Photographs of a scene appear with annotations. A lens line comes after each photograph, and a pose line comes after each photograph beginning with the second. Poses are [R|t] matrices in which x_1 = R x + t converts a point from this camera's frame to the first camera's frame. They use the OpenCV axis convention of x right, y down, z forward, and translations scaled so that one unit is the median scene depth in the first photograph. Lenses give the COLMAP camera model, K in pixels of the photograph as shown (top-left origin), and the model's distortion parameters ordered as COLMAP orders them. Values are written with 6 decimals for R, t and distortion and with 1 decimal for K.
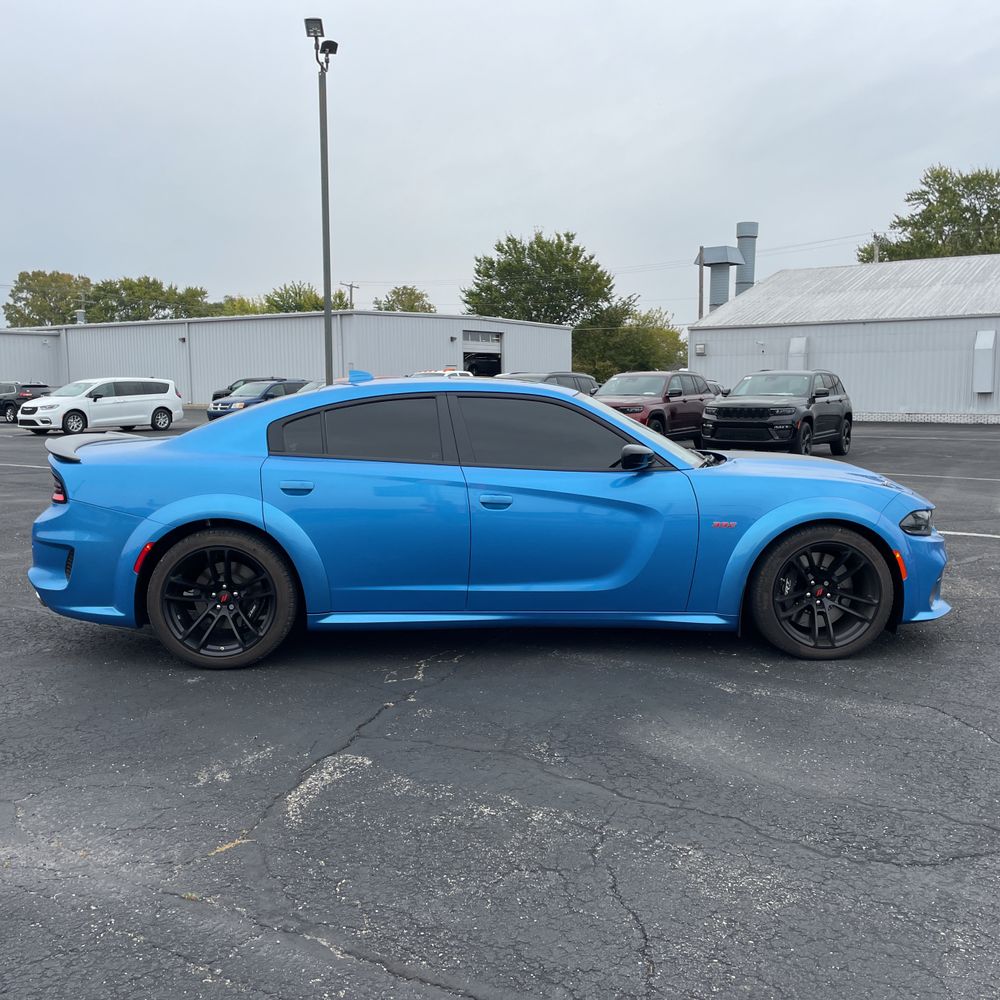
lens RADIAL K [[1000.0, 0, 508.8], [0, 1000.0, 496.4], [0, 0, 1]] dist [0.094399, -0.121628]
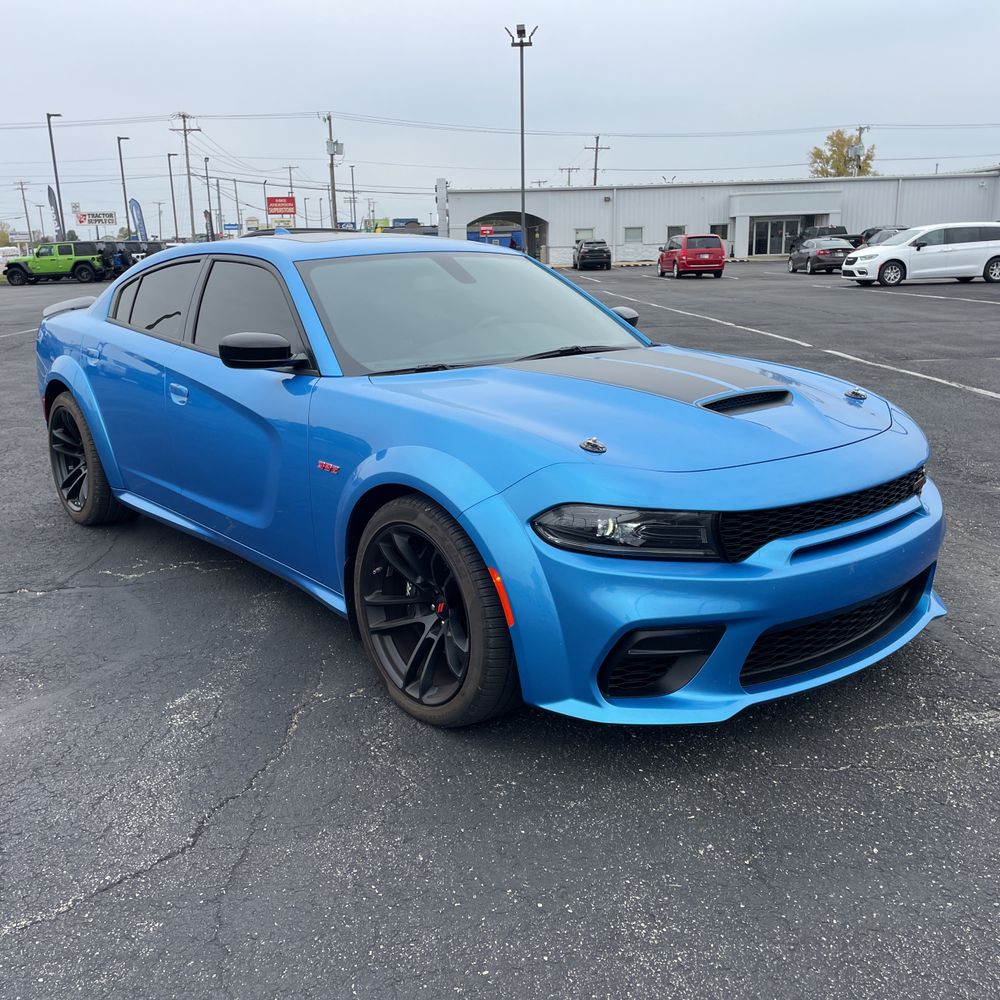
lens RADIAL K [[1000.0, 0, 508.8], [0, 1000.0, 496.4], [0, 0, 1]] dist [0.094399, -0.121628]
pose [[0.608529, 0.185439, -0.771560, 0.122112], [-0.070615, 0.981109, 0.180109, -0.012060], [0.790383, -0.055118, 0.610128, 0.107448]]
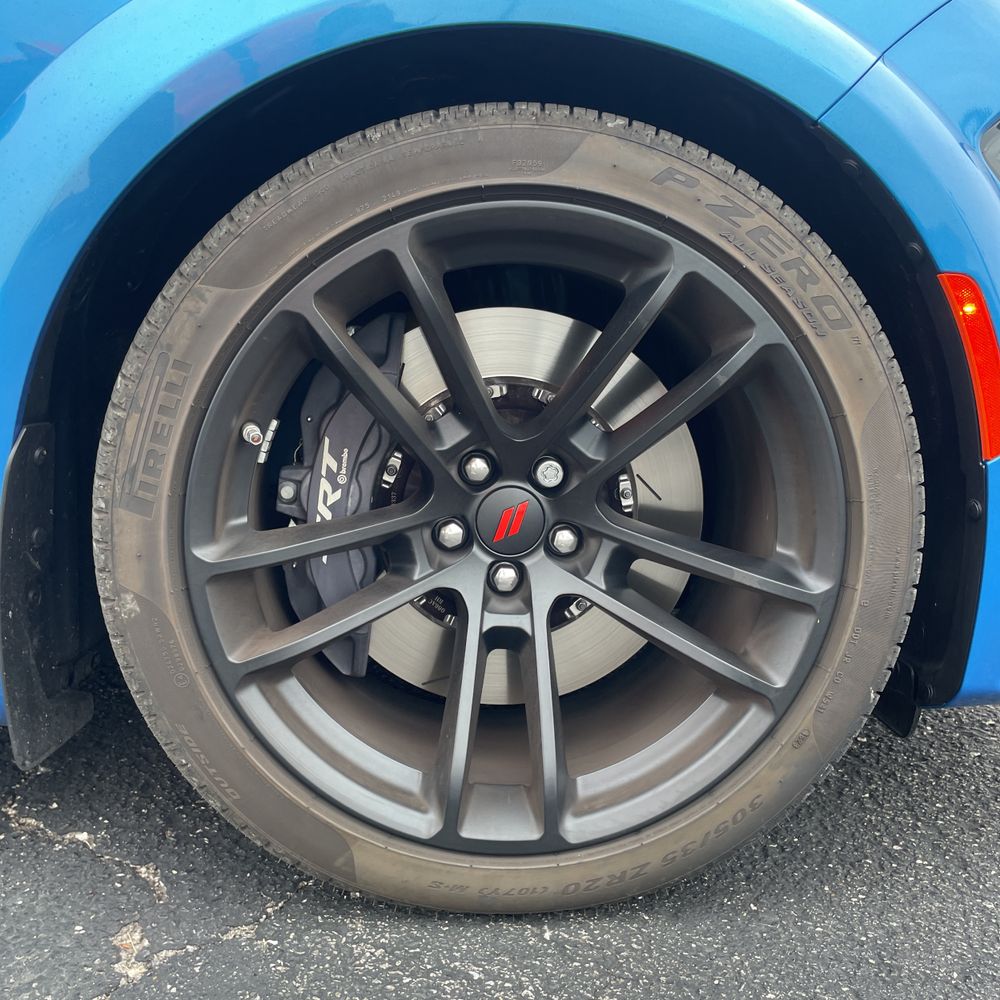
lens RADIAL K [[1033.7, 0, 512.6], [0, 1033.7, 500.8], [0, 0, 1]] dist [0.008619, 0.005989]
pose [[0.999092, 0.041805, 0.008171, 0.048474], [-0.042237, 0.997122, 0.062953, 0.012672], [-0.005515, -0.063241, 0.997983, 0.129561]]
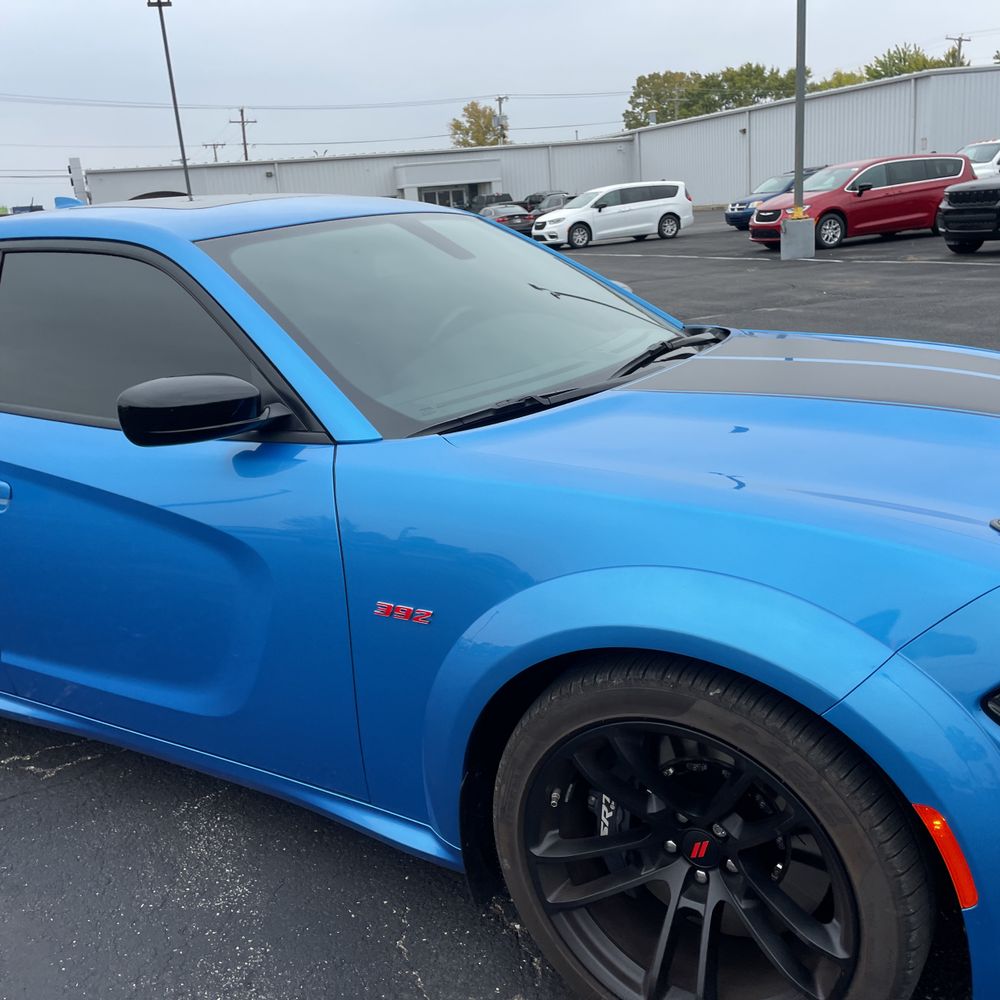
lens RADIAL K [[1000.0, 0, 508.8], [0, 1000.0, 496.4], [0, 0, 1]] dist [0.094399, -0.121628]
pose [[0.832674, 0.097720, -0.545073, 0.066583], [0.010570, 0.981323, 0.192077, -0.012007], [0.553662, -0.165699, 0.816089, 0.114765]]
